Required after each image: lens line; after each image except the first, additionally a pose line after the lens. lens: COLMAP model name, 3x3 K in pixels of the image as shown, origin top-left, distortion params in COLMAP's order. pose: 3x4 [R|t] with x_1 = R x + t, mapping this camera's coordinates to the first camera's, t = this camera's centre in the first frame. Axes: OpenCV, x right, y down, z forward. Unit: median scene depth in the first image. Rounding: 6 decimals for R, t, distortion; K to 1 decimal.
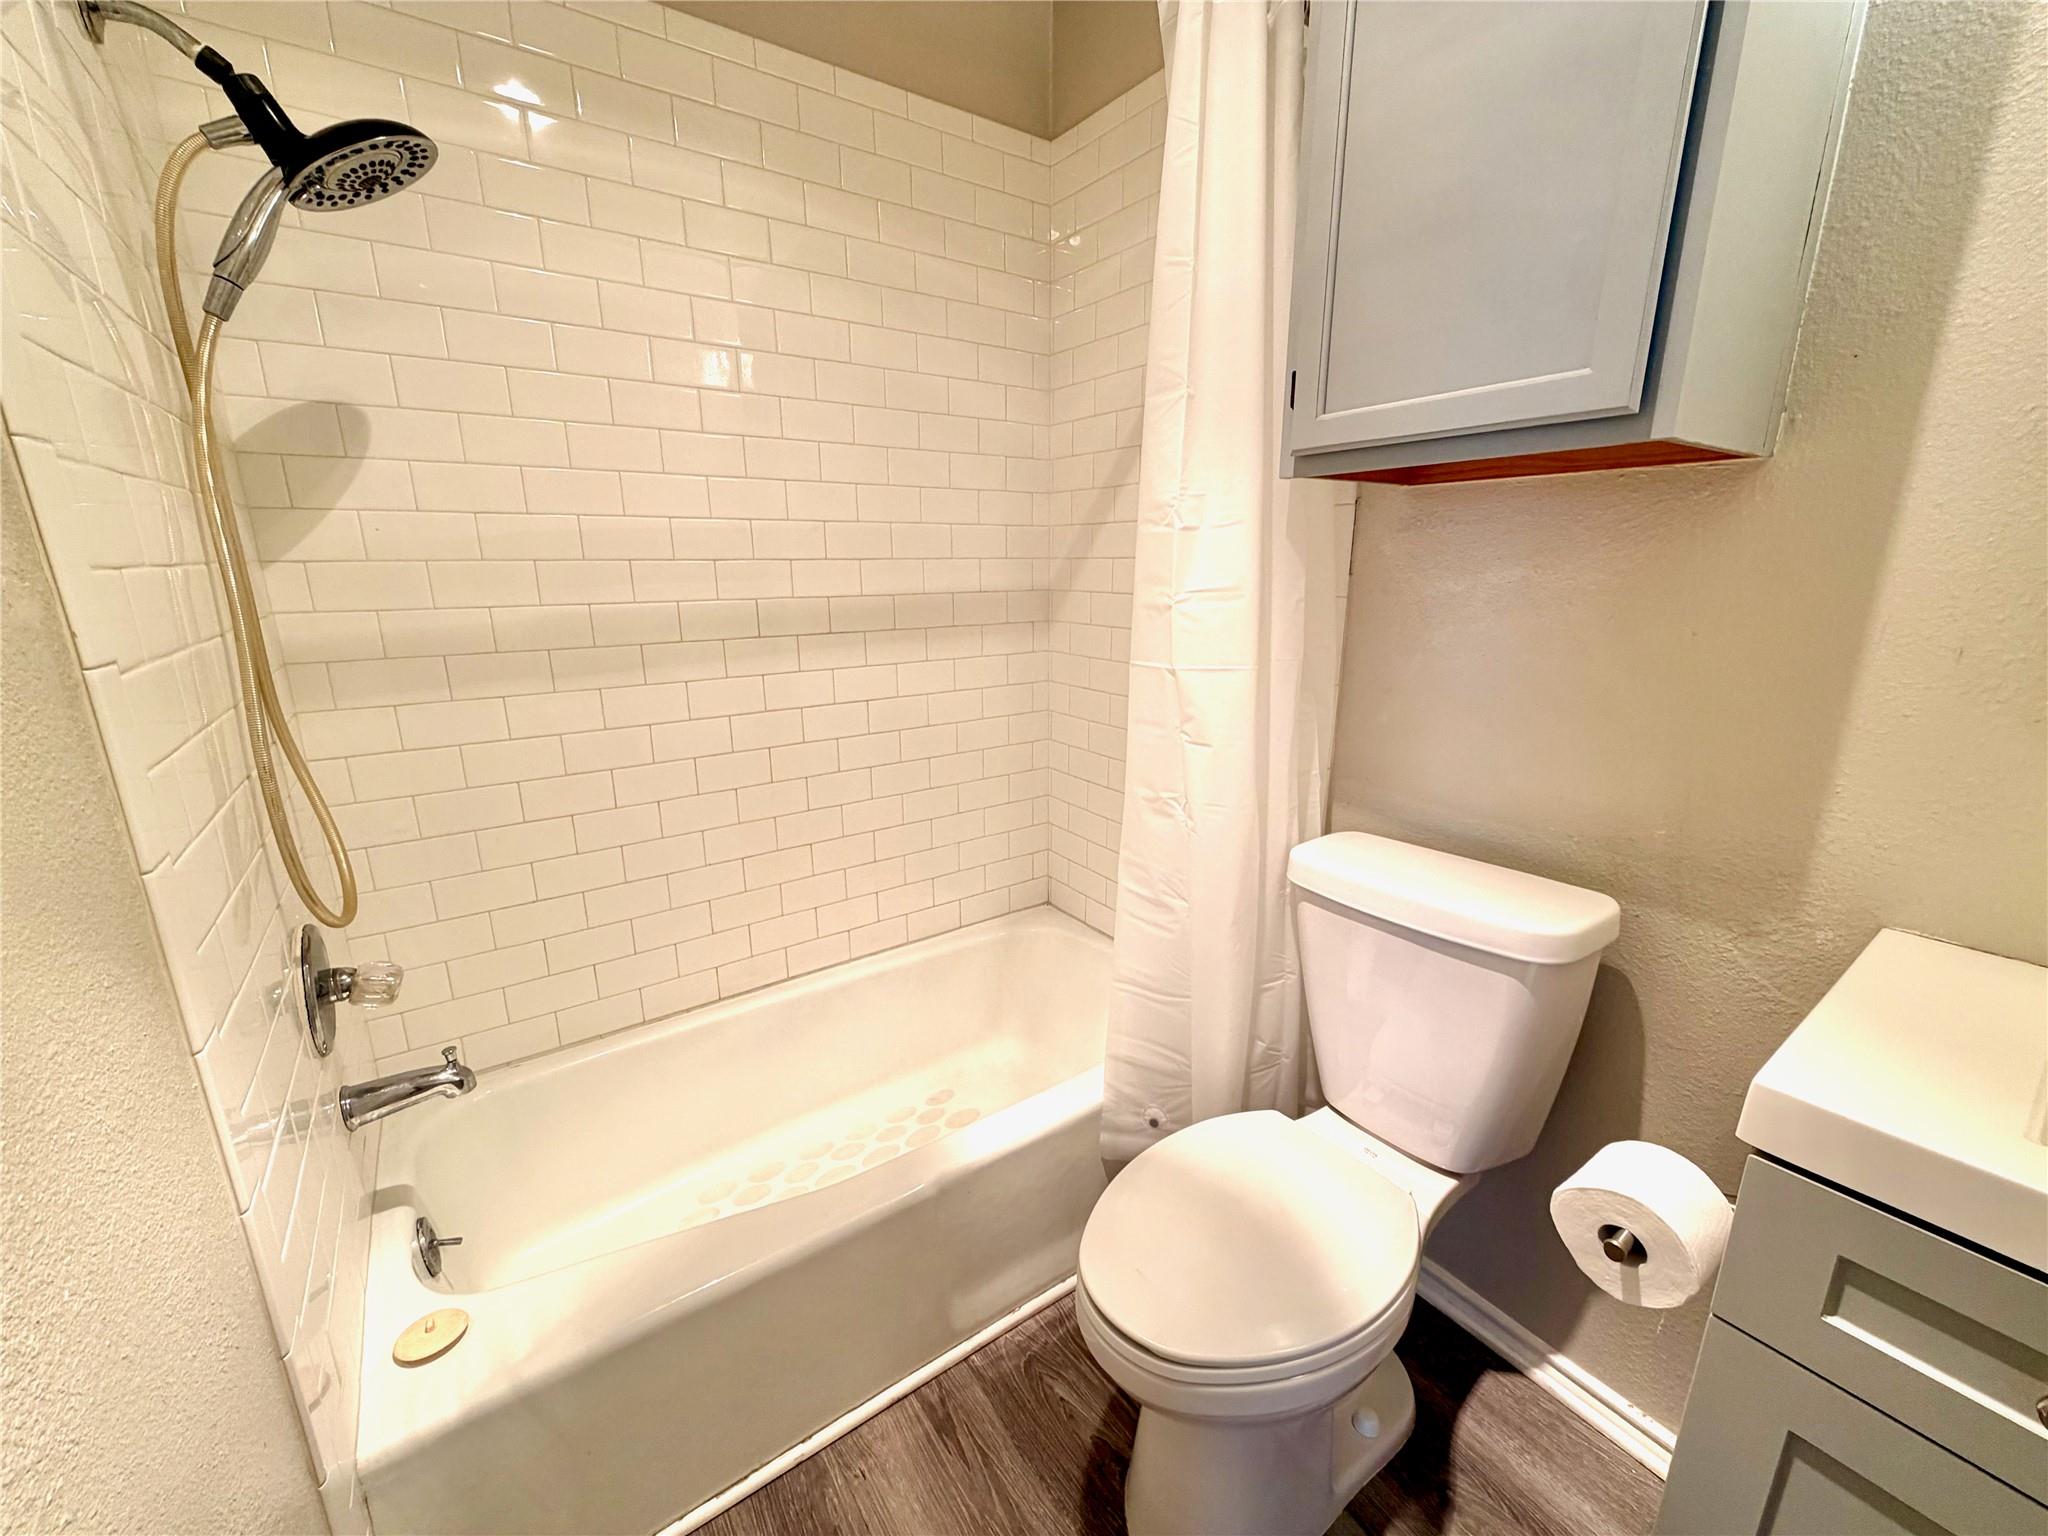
lens RADIAL K [[816.7, 0, 1015.6], [0, 816.7, 768.1], [0, 0, 1]] dist [-0.001166, 0.000359]
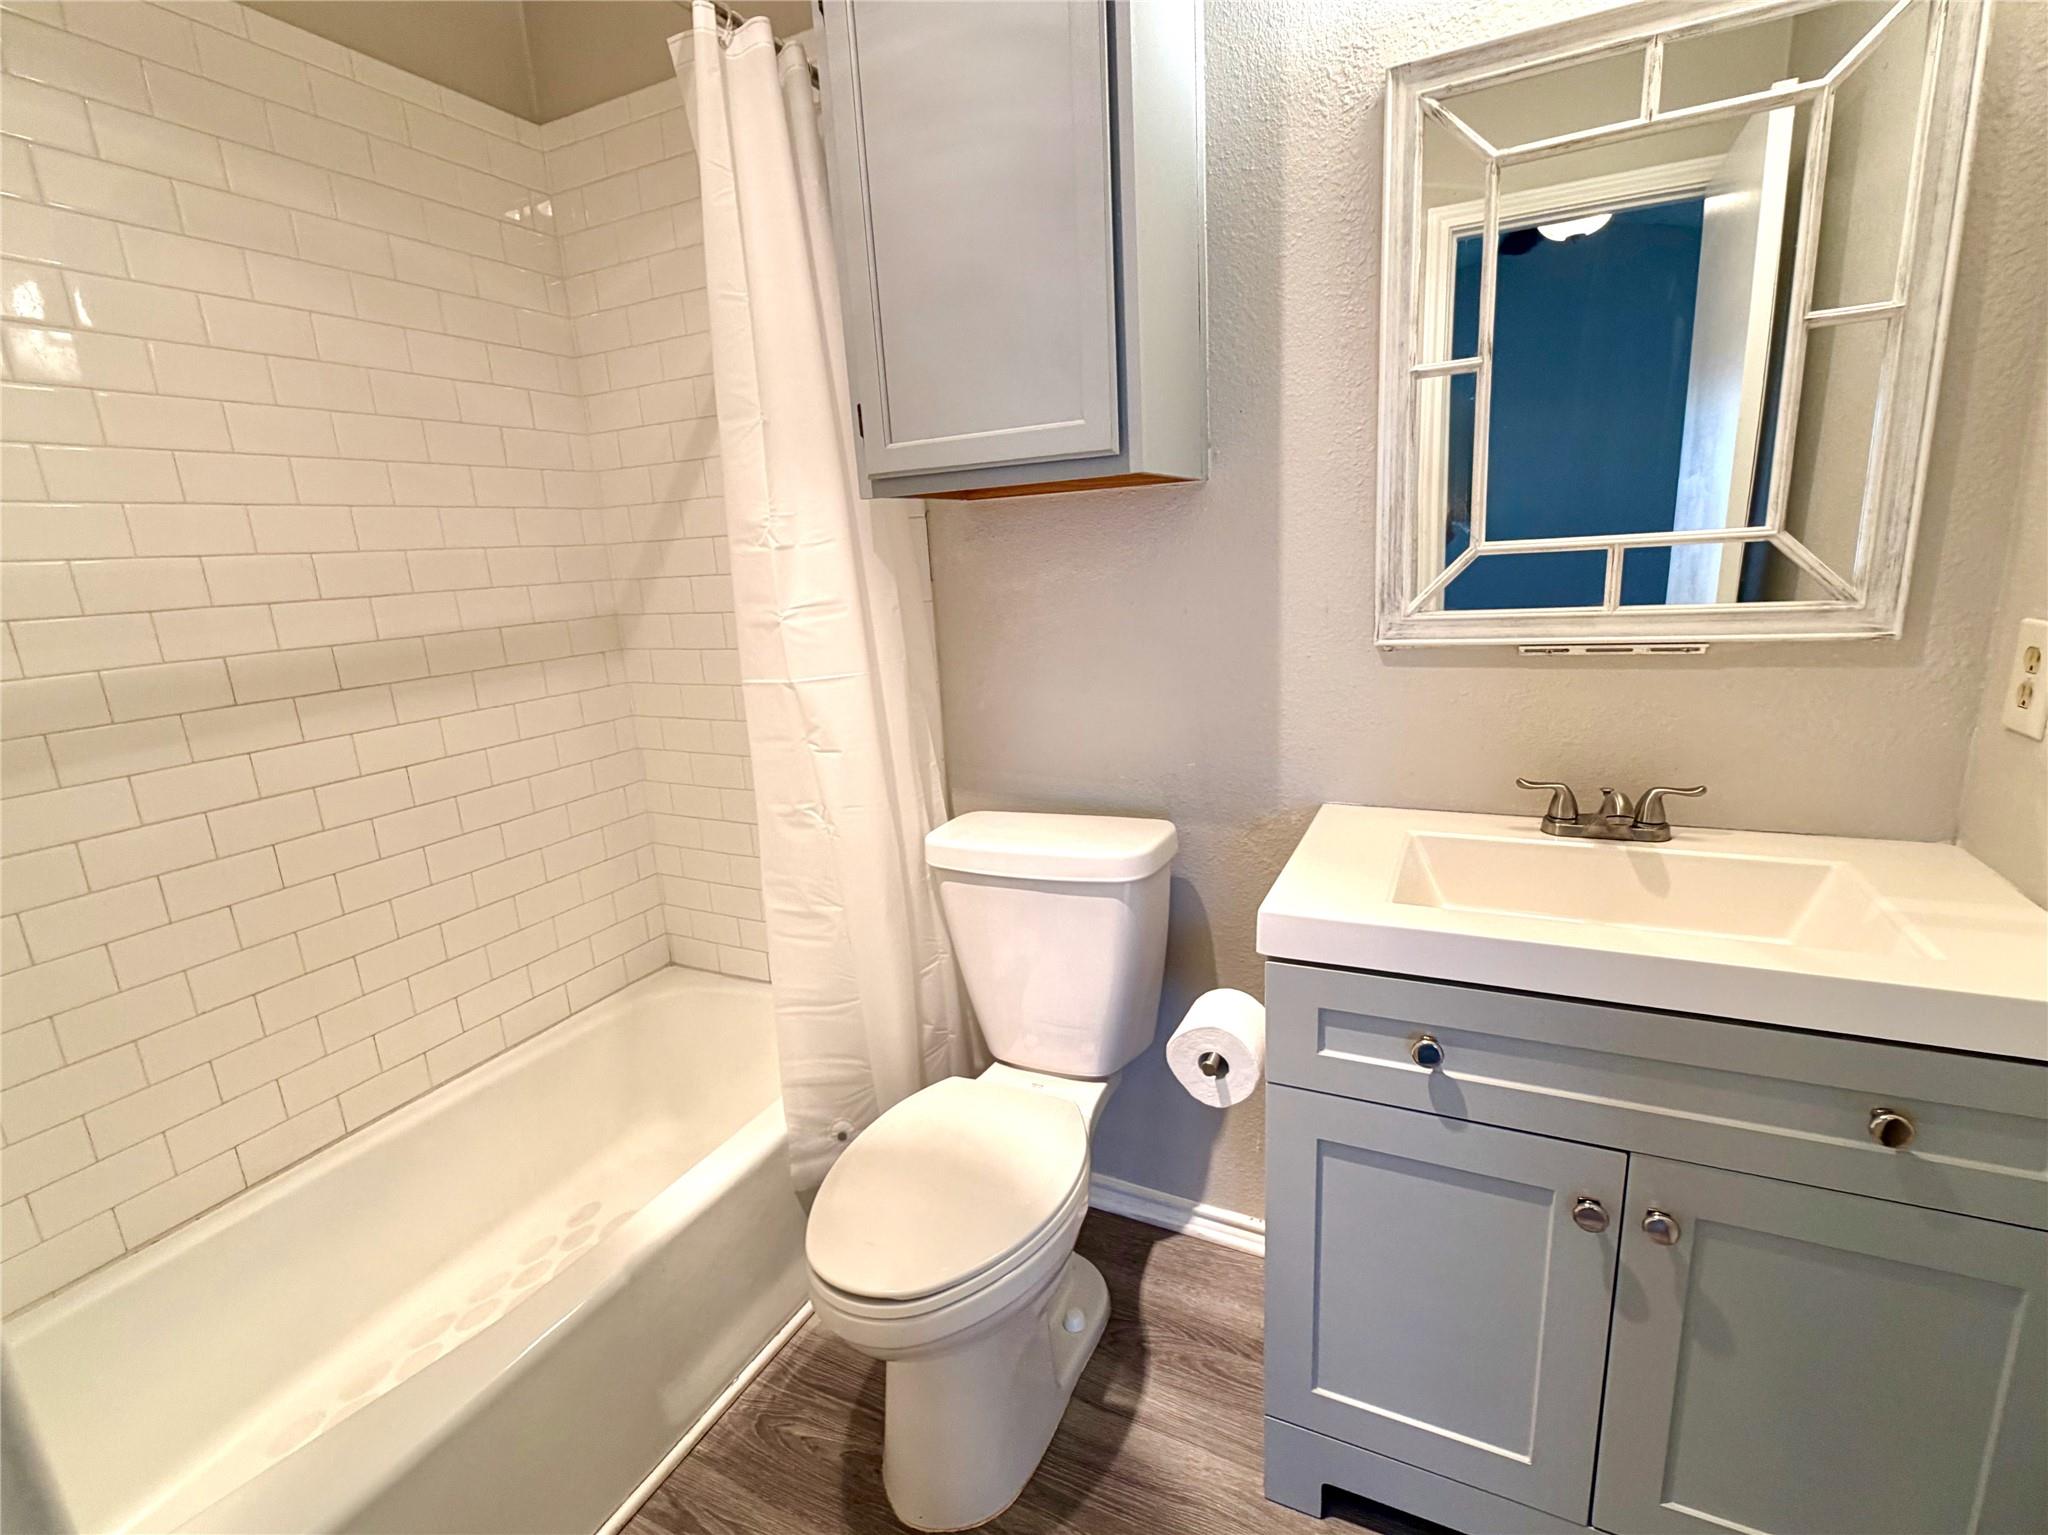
lens RADIAL K [[938.0, 0, 1024.0], [0, 938.0, 767.5], [0, 0, 1]] dist [0.001314, 0.000076]
pose [[0.877001, -0.152750, 0.455563, -0.097223], [0.168540, 0.985676, 0.006043, 0.024477], [-0.449960, 0.071481, 0.890183, -0.164749]]
